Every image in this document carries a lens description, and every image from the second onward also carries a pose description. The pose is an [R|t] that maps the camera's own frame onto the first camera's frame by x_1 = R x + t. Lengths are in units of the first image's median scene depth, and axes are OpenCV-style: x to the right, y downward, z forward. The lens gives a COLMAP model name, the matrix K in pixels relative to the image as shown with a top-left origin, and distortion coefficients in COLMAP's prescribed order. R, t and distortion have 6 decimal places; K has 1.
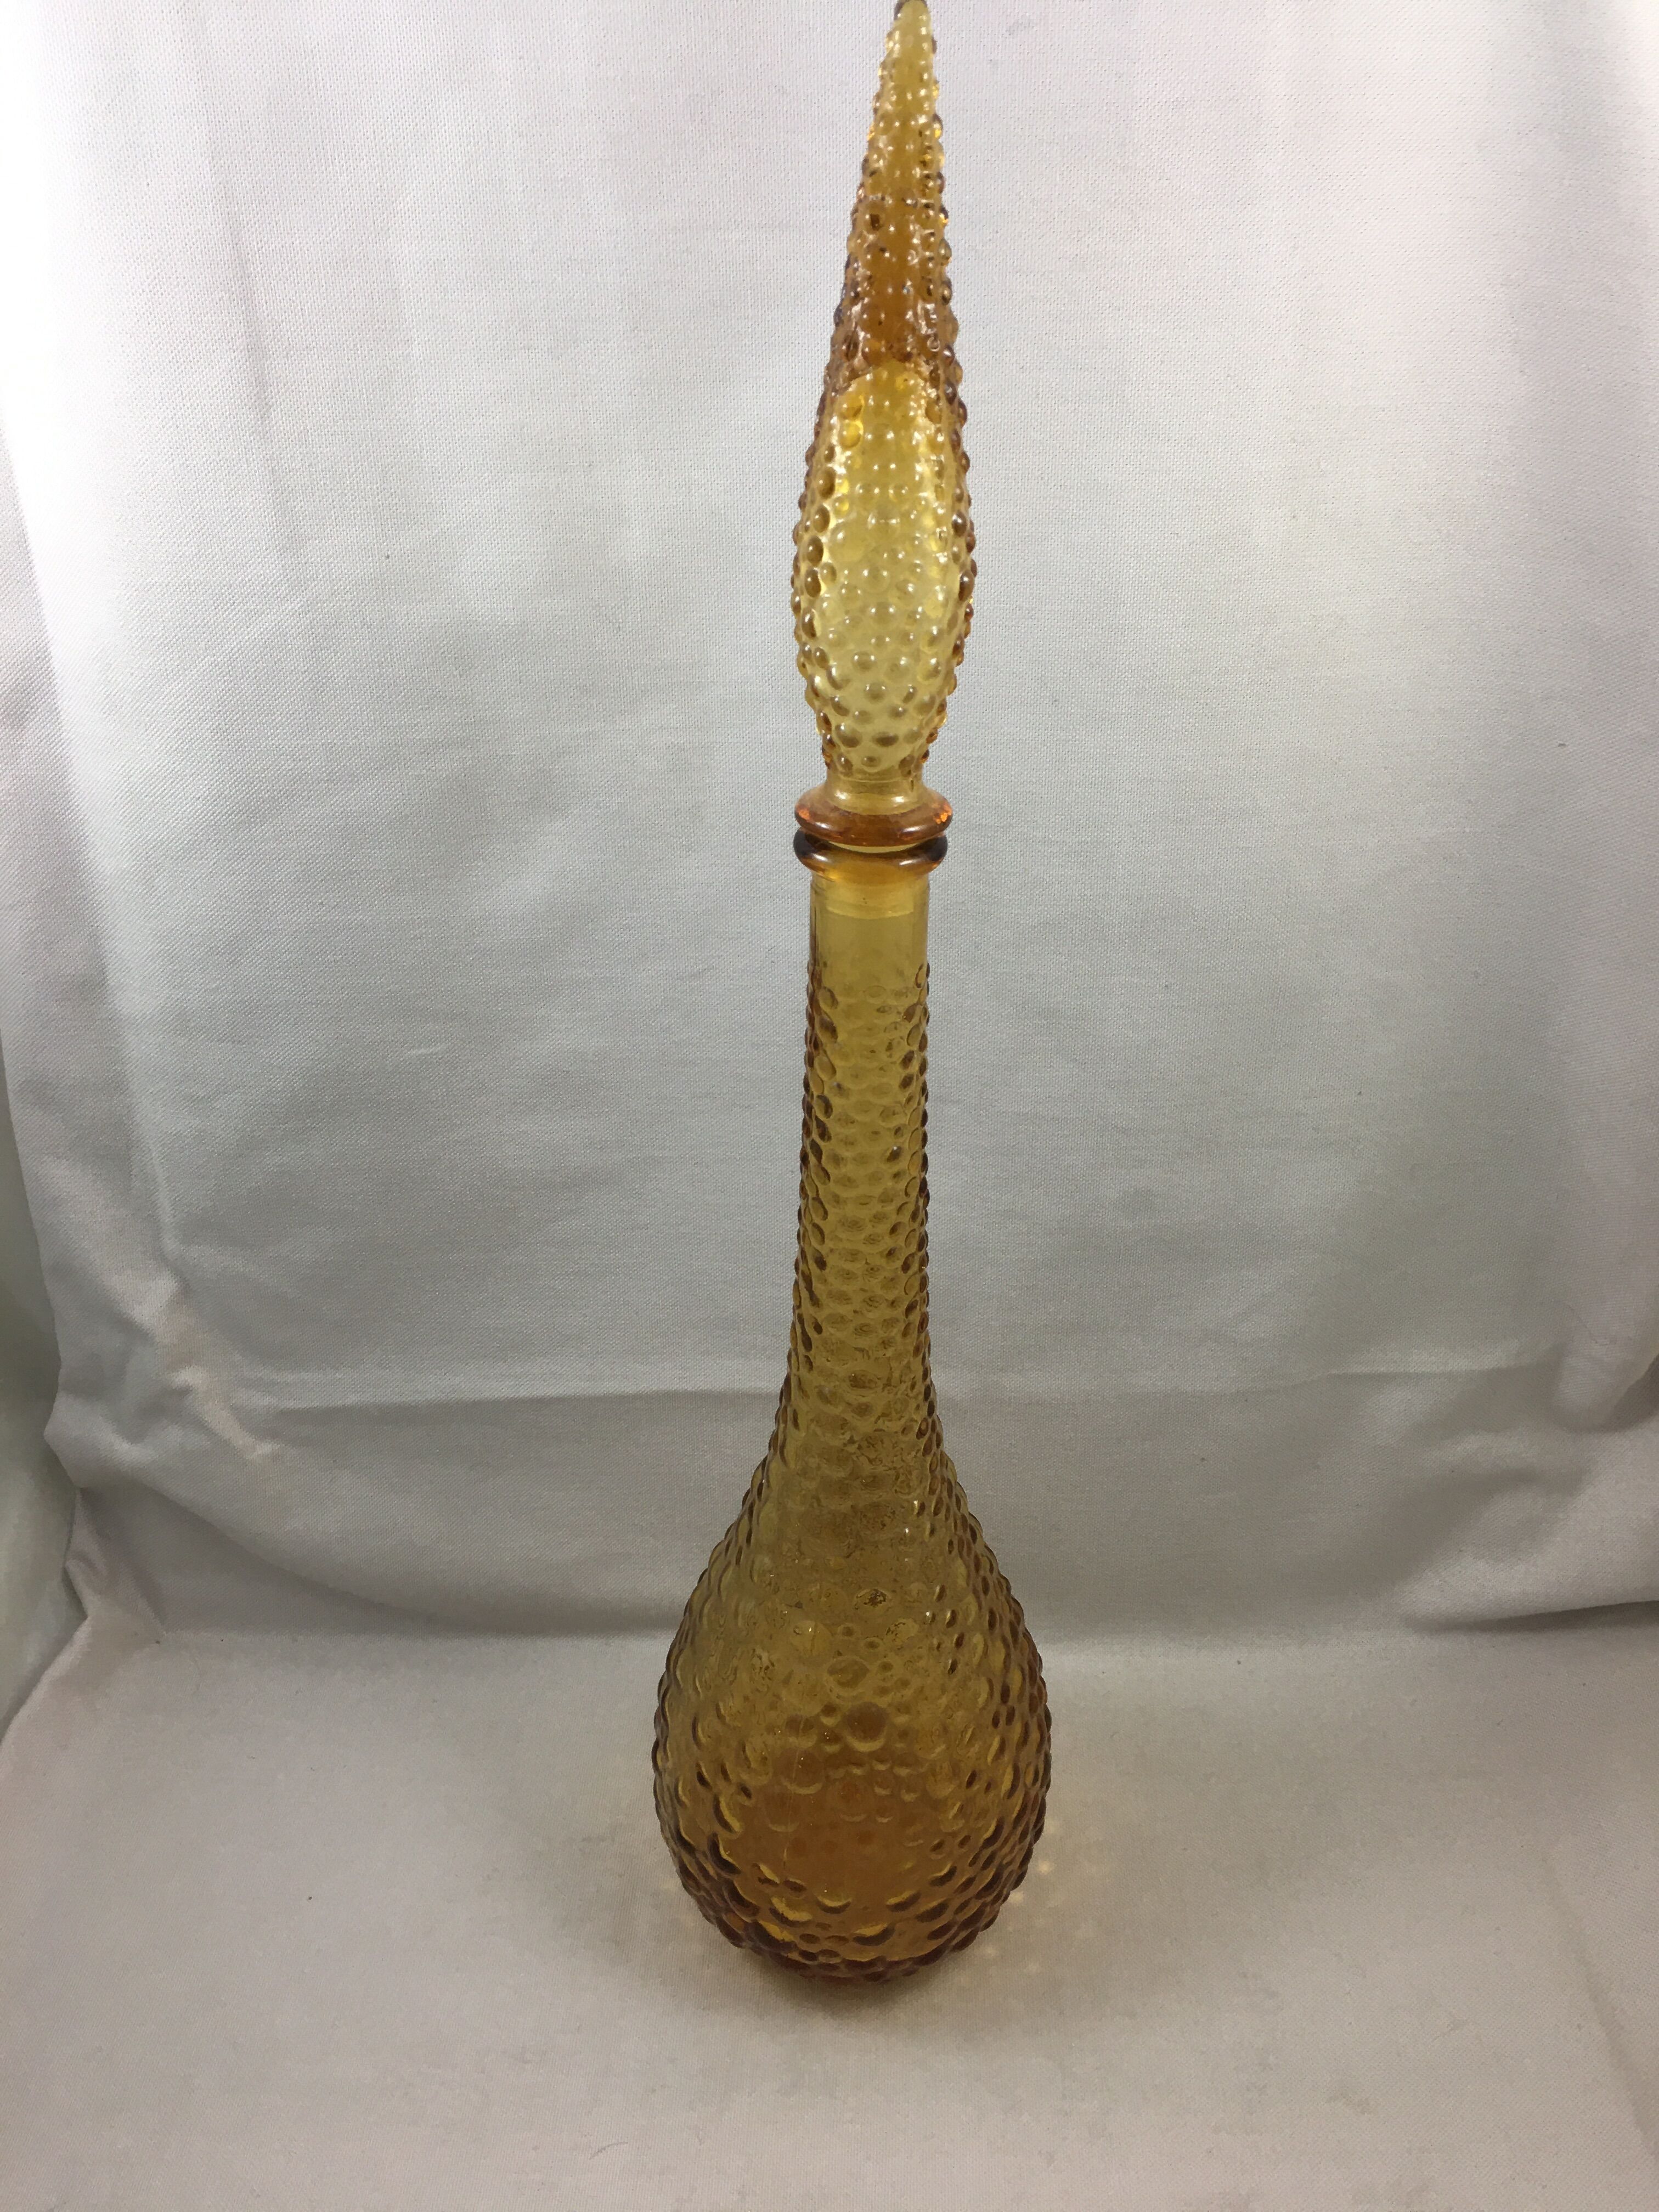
lens RADIAL K [[1997.0, 0, 817.7], [0, 1997.0, 1113.1], [0, 0, 1]] dist [0.114547, -0.182585]
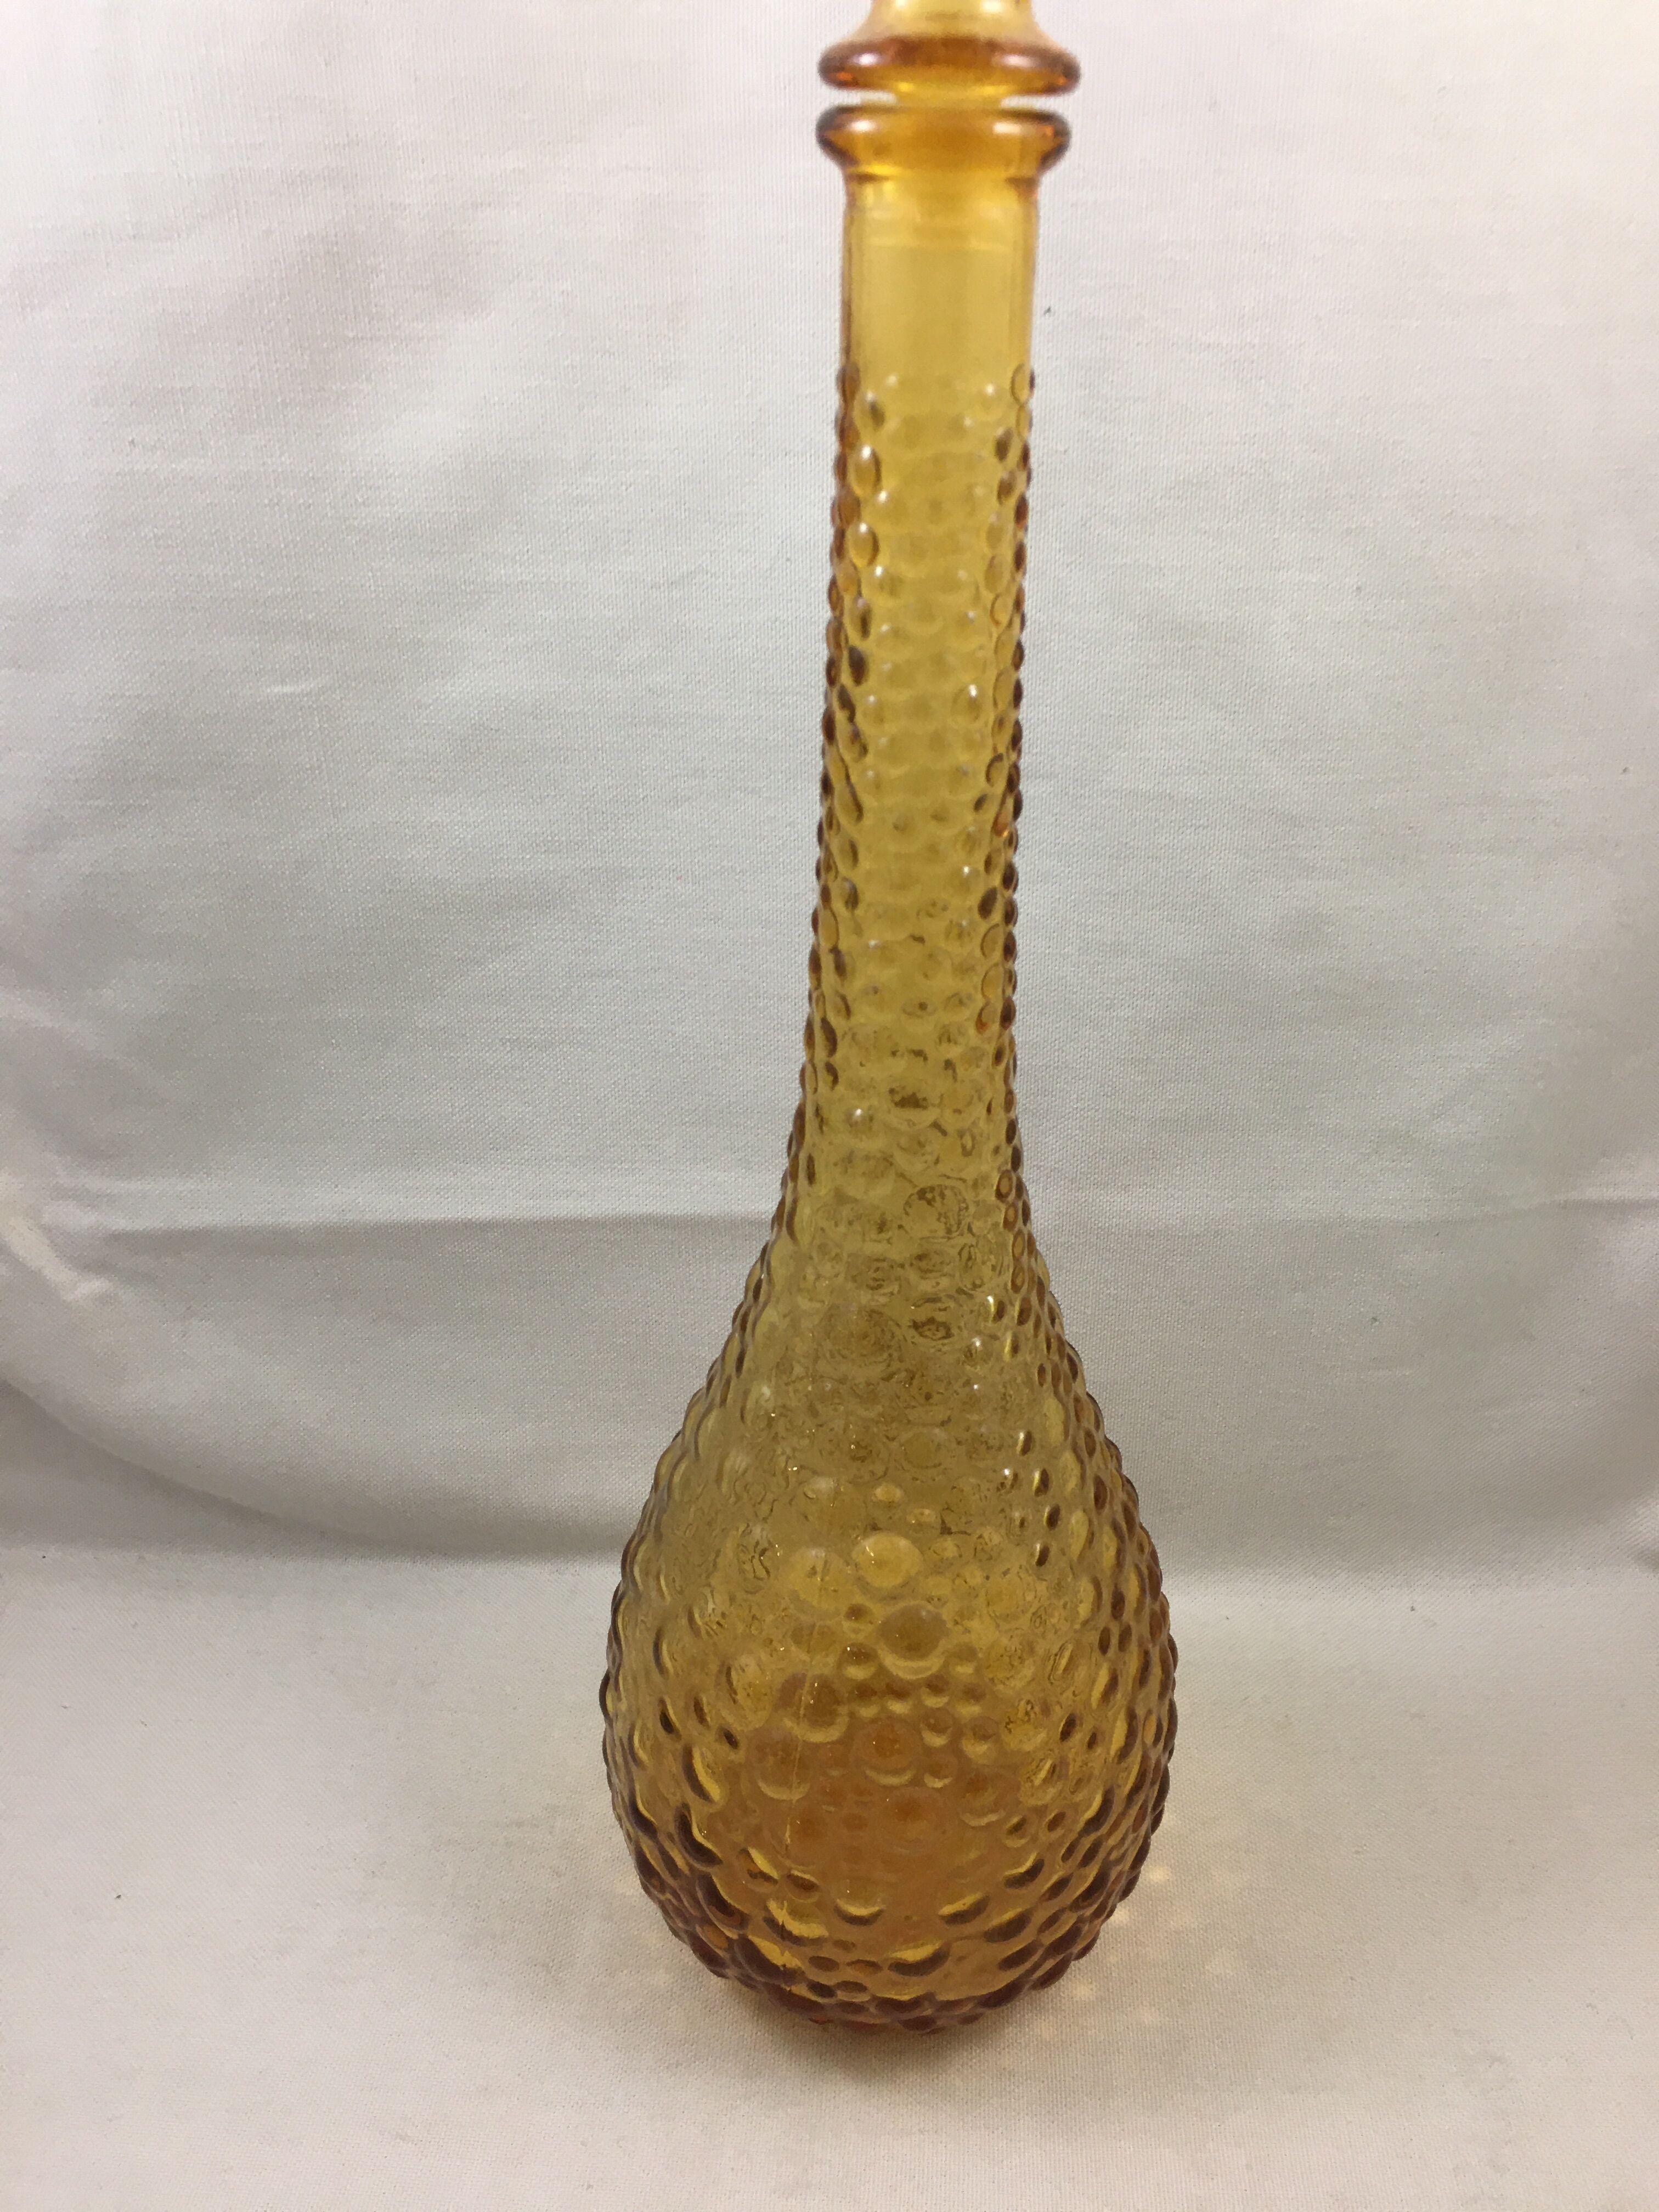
lens RADIAL K [[1997.0, 0, 817.7], [0, 1997.0, 1113.1], [0, 0, 1]] dist [0.114547, -0.182585]
pose [[0.999813, 0.011681, -0.015384, 0.001118], [-0.012060, 0.999619, -0.024835, 0.149290], [0.015088, 0.025015, 0.999573, 0.337110]]
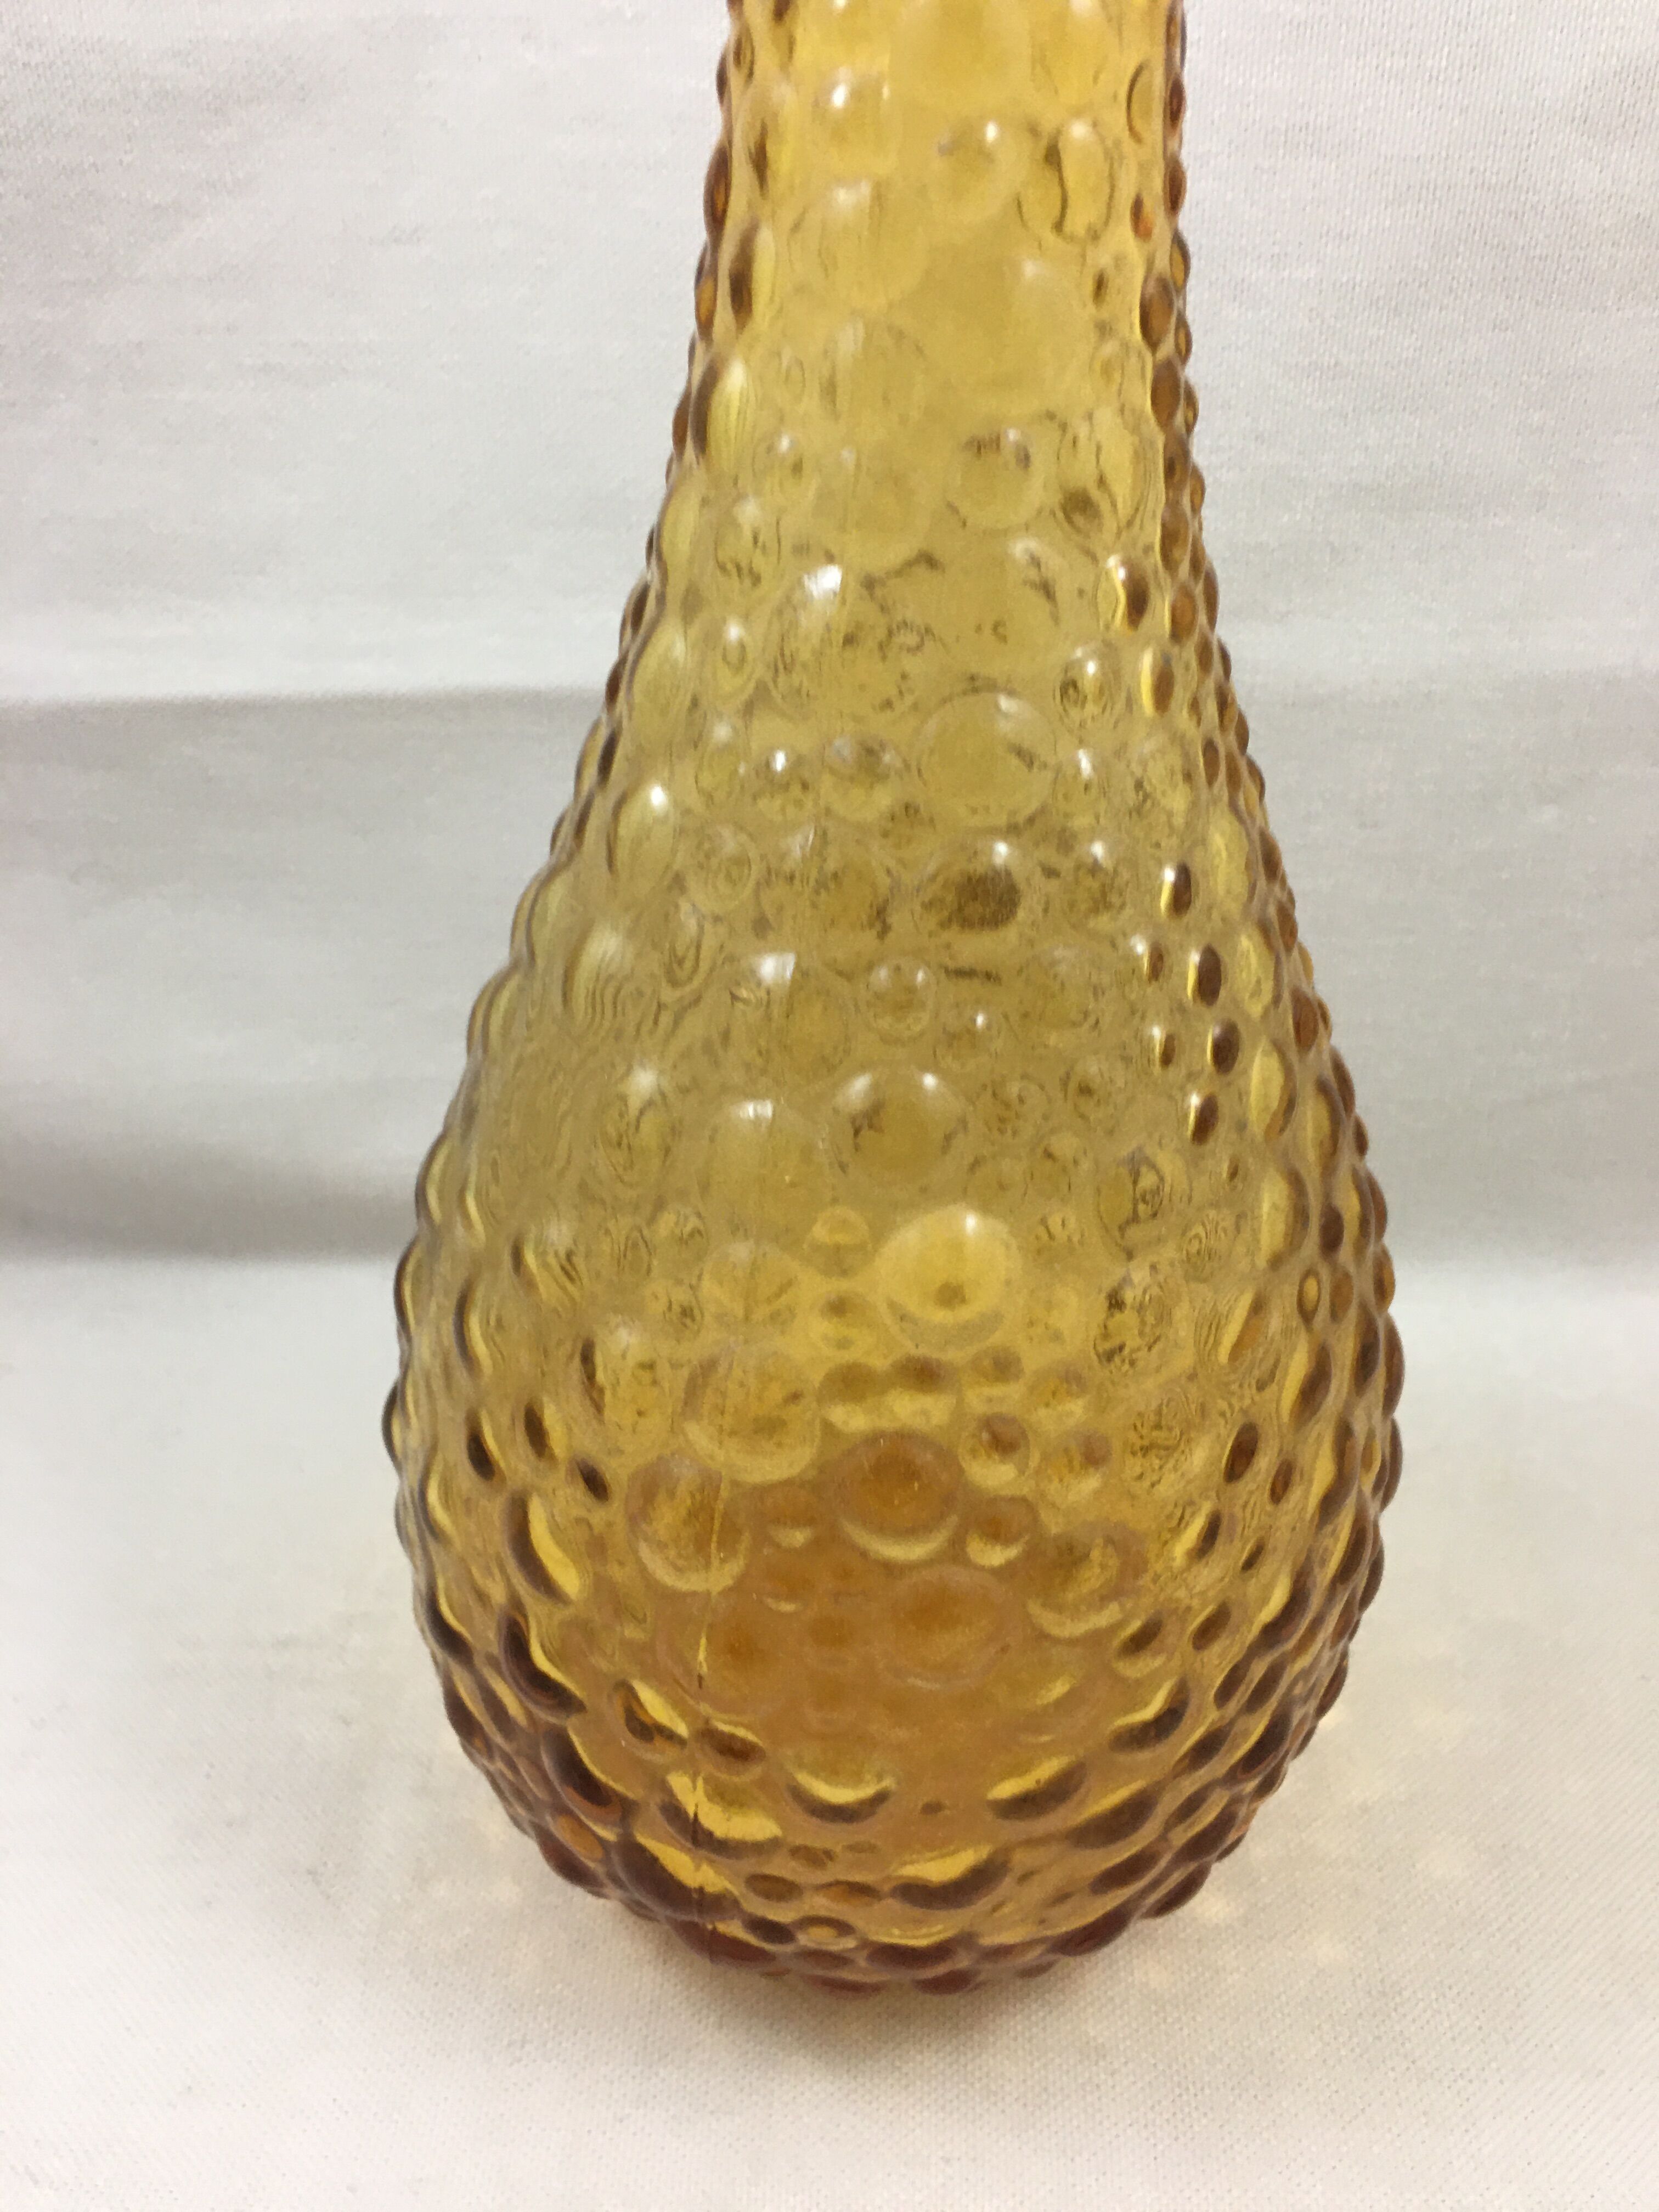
lens RADIAL K [[2026.9, 0, 829.5], [0, 2026.9, 1106.0], [0, 0, 1]] dist [0.004583, -0.000932]
pose [[0.999904, 0.013206, 0.004223, 0.002897], [-0.013390, 0.998803, 0.047054, 0.263443], [-0.003597, -0.047106, 0.998883, 0.676602]]
